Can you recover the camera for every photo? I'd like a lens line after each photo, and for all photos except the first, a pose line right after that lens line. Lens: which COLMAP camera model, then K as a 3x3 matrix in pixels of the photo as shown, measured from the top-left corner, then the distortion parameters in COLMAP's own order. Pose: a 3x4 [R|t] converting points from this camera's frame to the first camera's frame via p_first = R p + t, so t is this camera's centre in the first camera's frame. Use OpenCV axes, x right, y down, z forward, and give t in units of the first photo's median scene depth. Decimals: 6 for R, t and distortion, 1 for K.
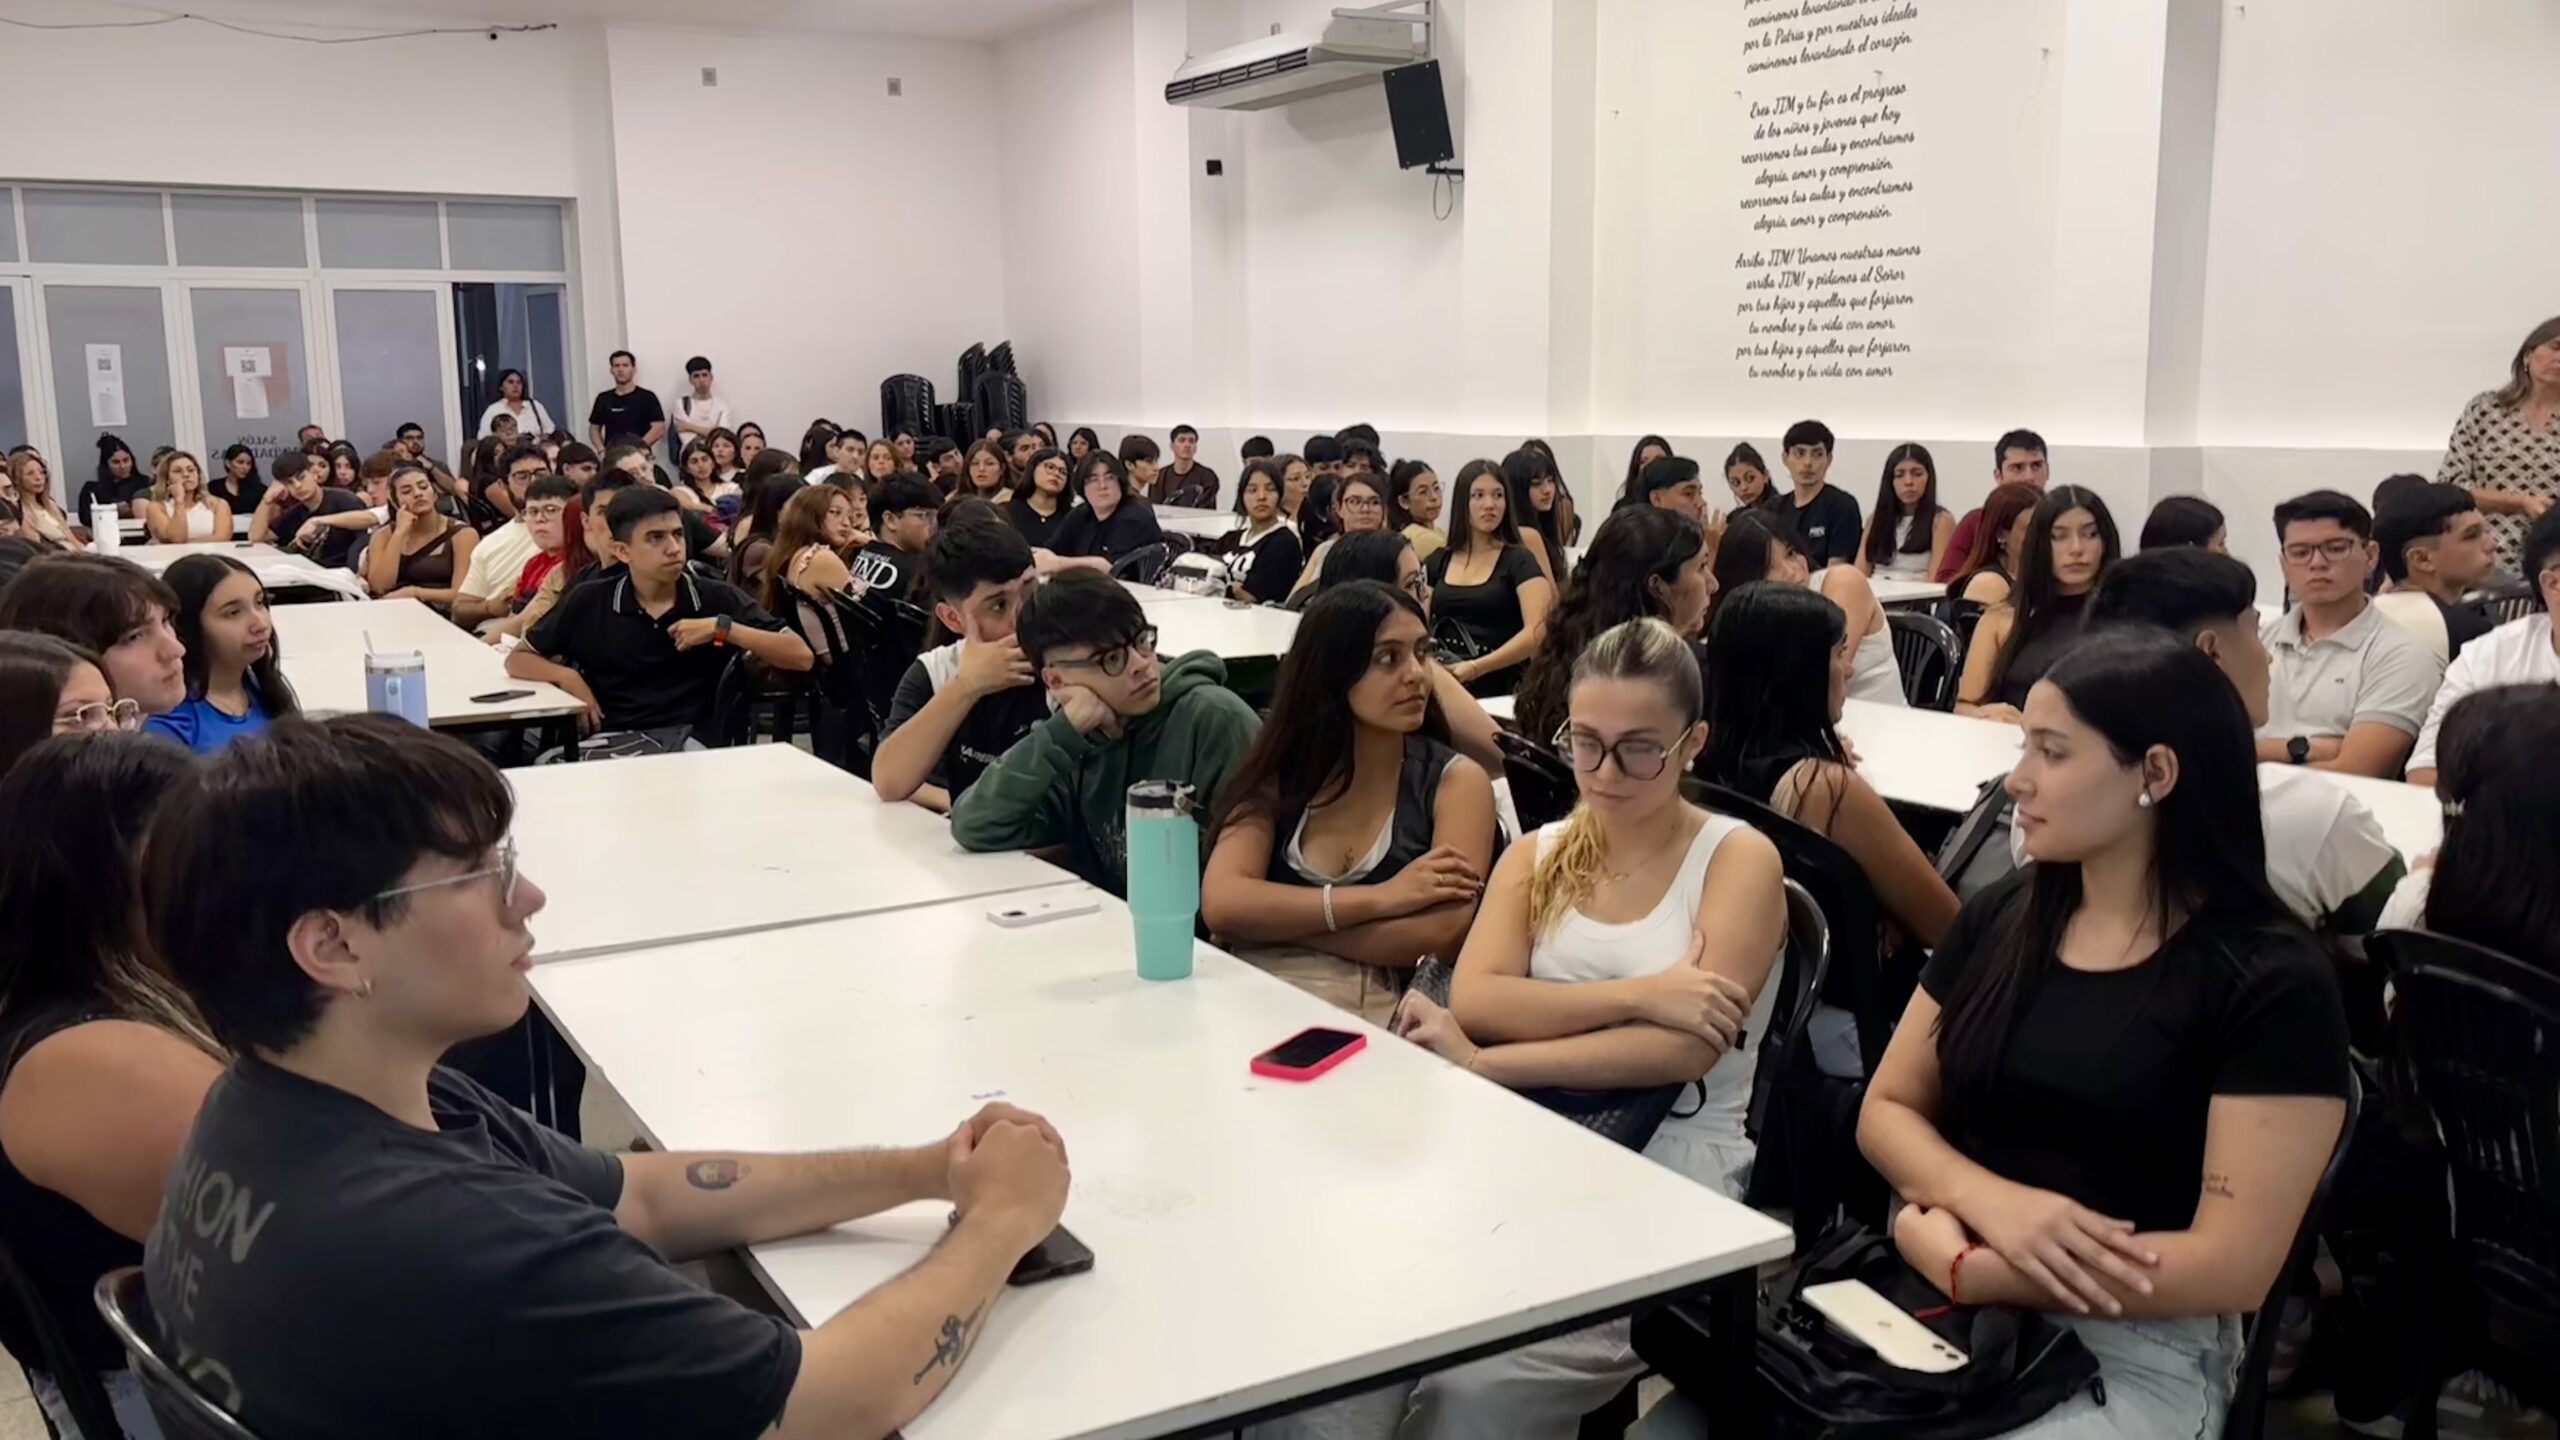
lens RADIAL K [[2143.9, 0, 1276.6], [0, 2143.9, 719.7], [0, 0, 1]] dist [0.041732, -0.035888]
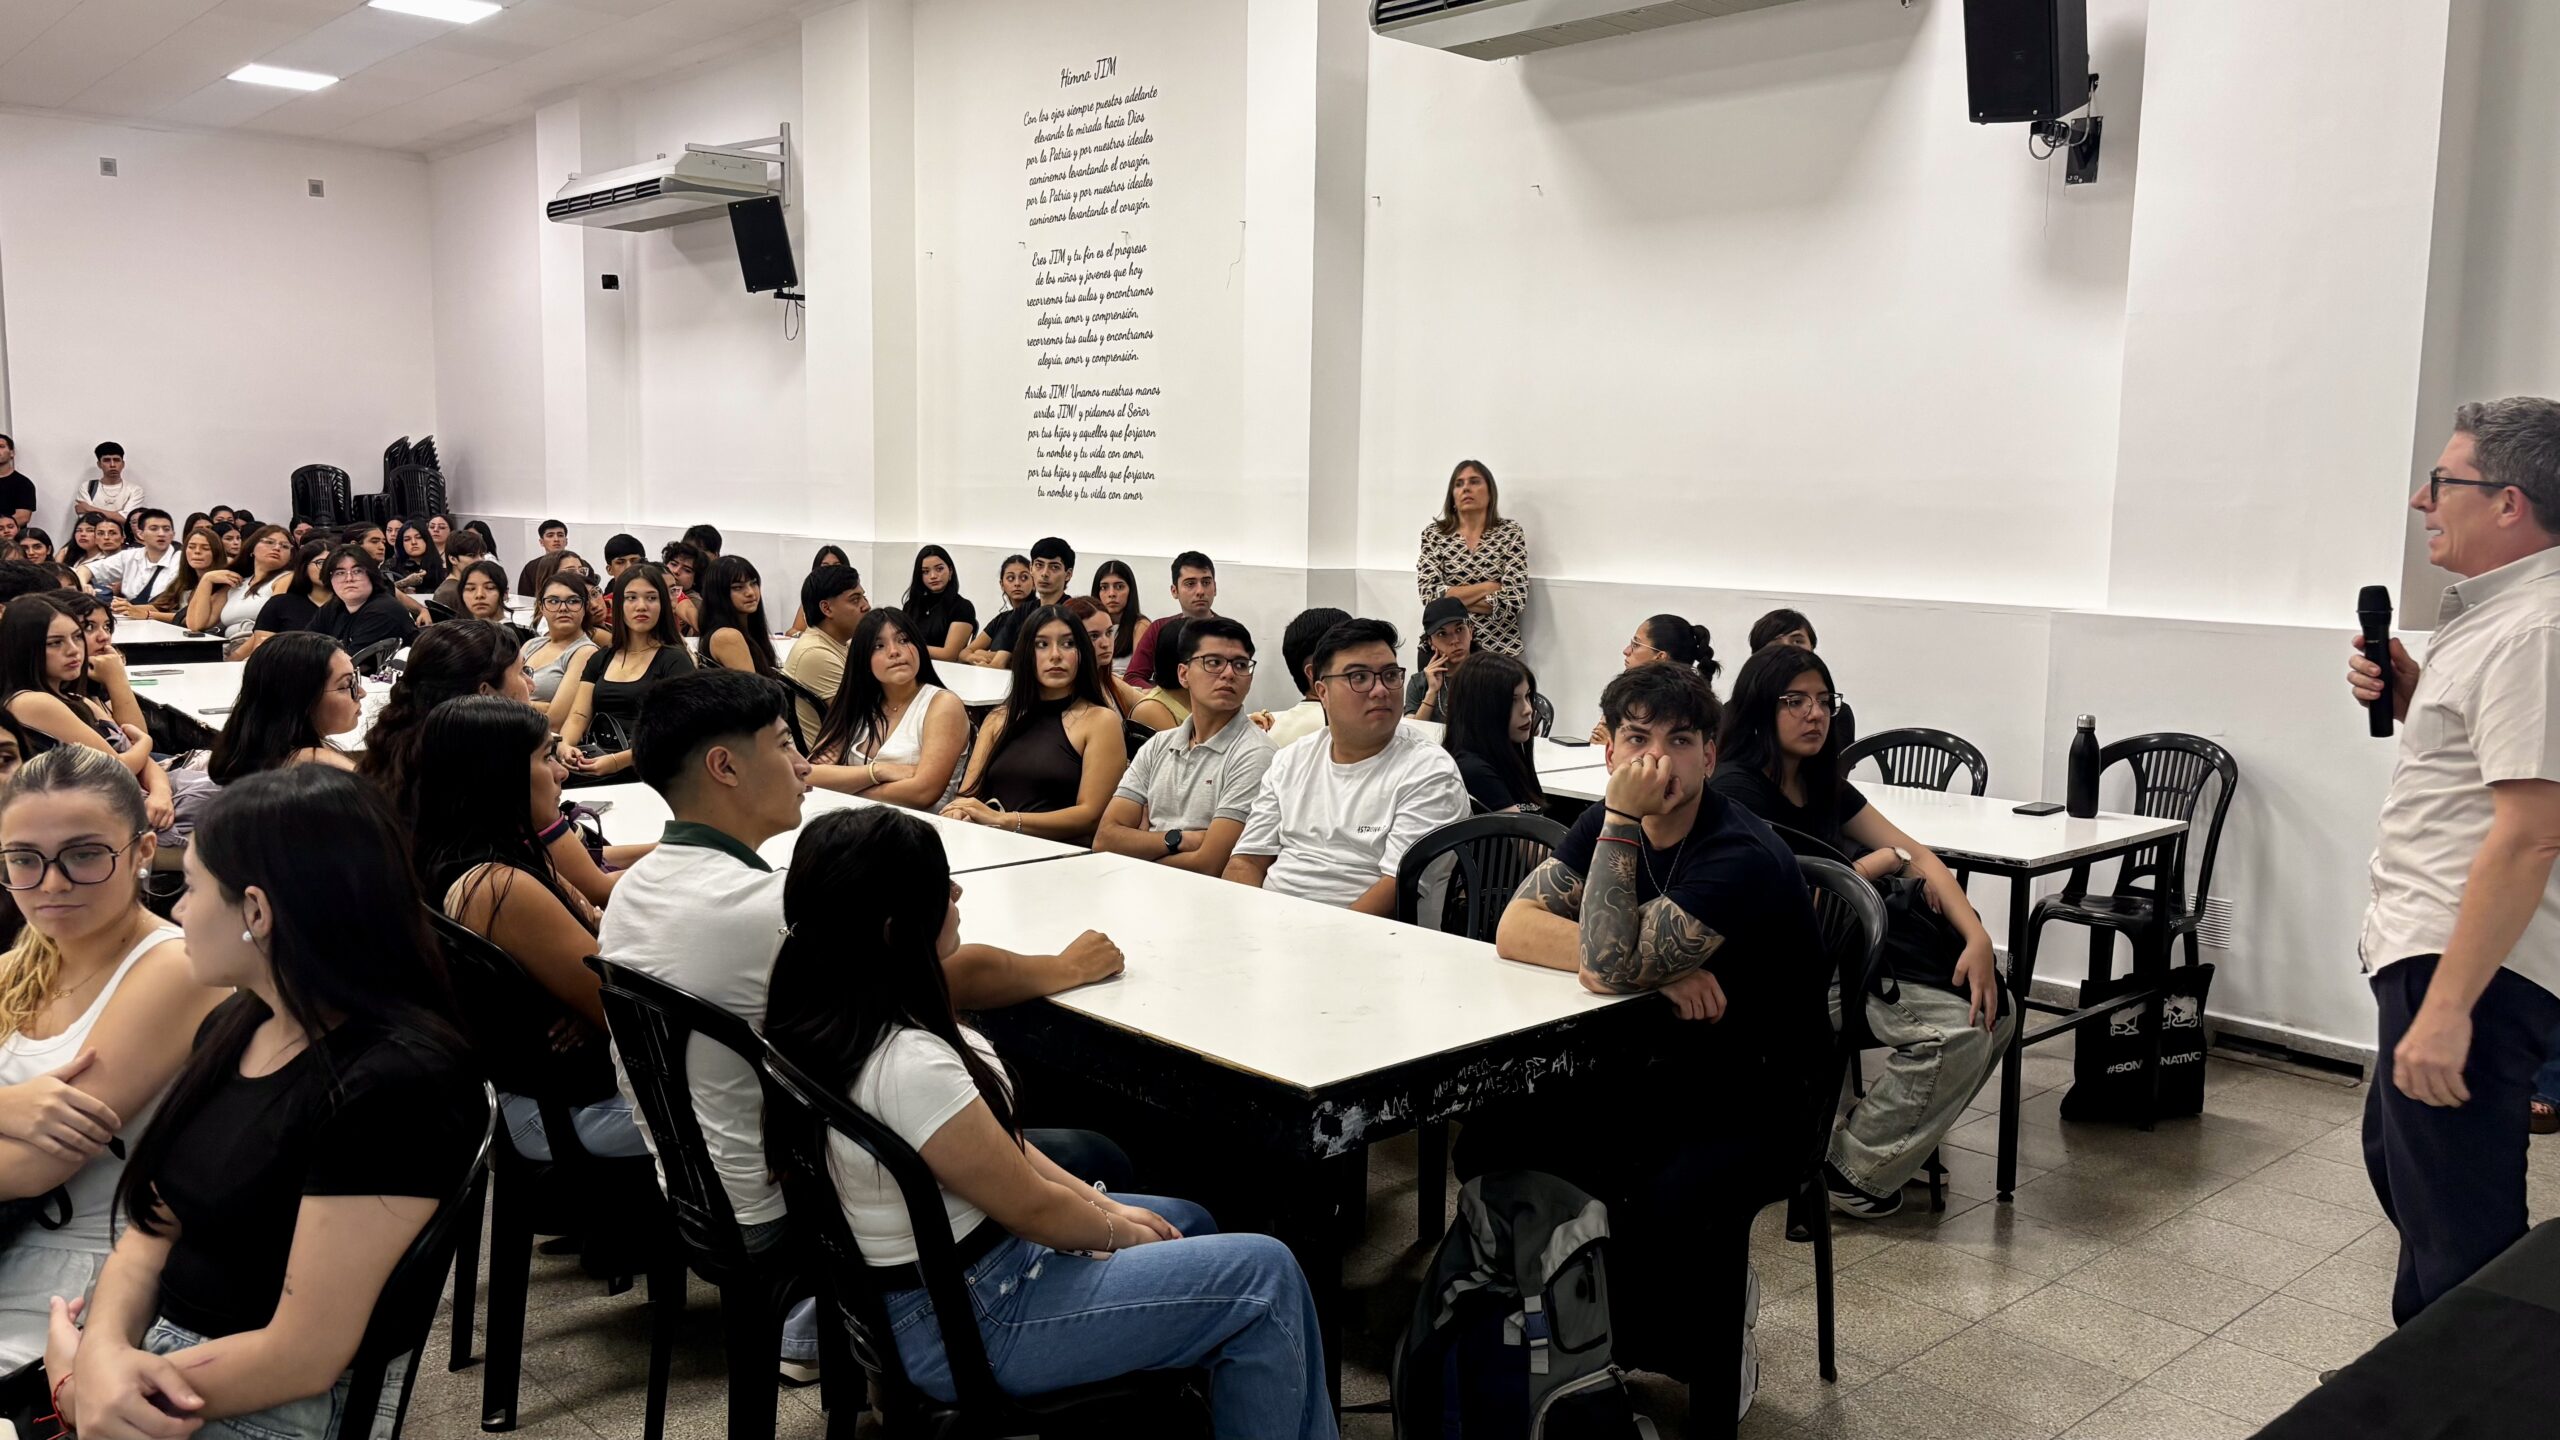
lens RADIAL K [[1932.3, 0, 1307.6], [0, 1932.3, 737.3], [0, 0, 1]] dist [0.042189, -0.046323]
pose [[0.975989, 0.003389, 0.217793, 0.148568], [0.003185, 0.999550, -0.029825, -0.004250], [-0.217797, 0.029803, 0.975539, -0.006888]]
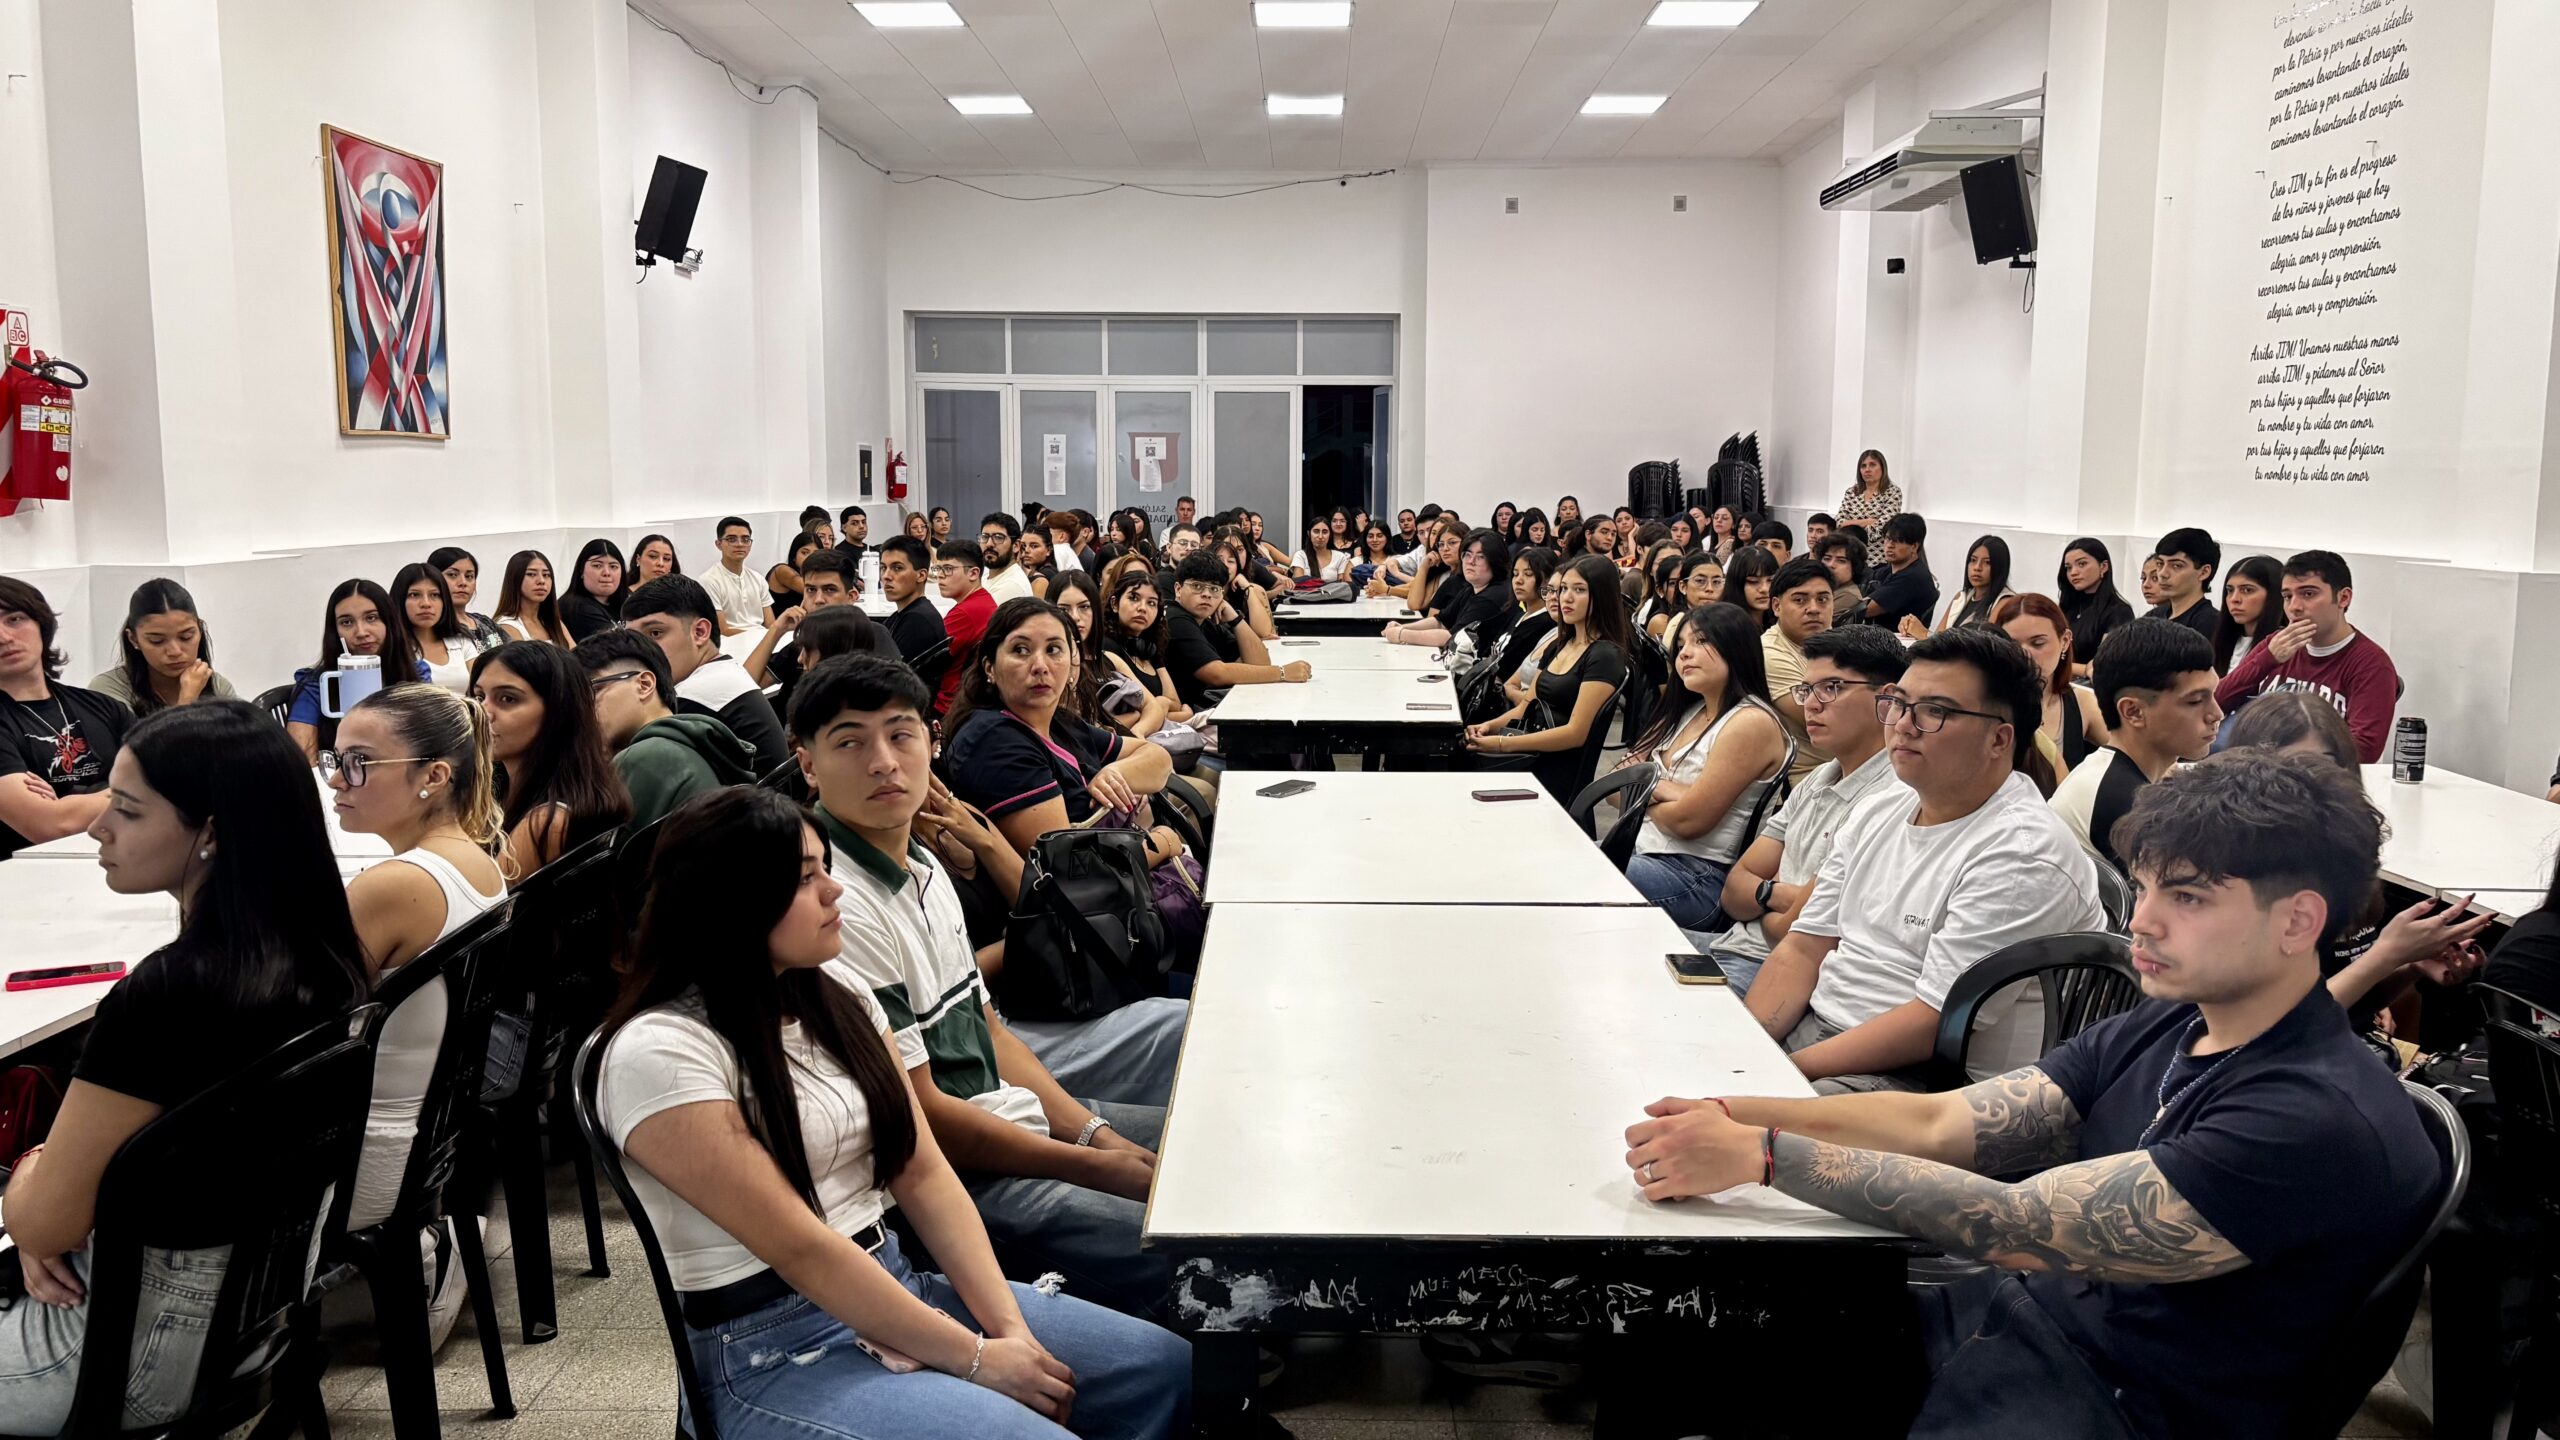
lens RADIAL K [[1932.3, 0, 1256.7], [0, 1932.3, 722.8], [0, 0, 1]] dist [0.042189, -0.046323]
pose [[0.850658, 0.084495, -0.518885, 0.318878], [-0.096760, 0.995302, 0.003448, -0.019430], [0.516739, 0.047274, 0.854837, 0.082912]]
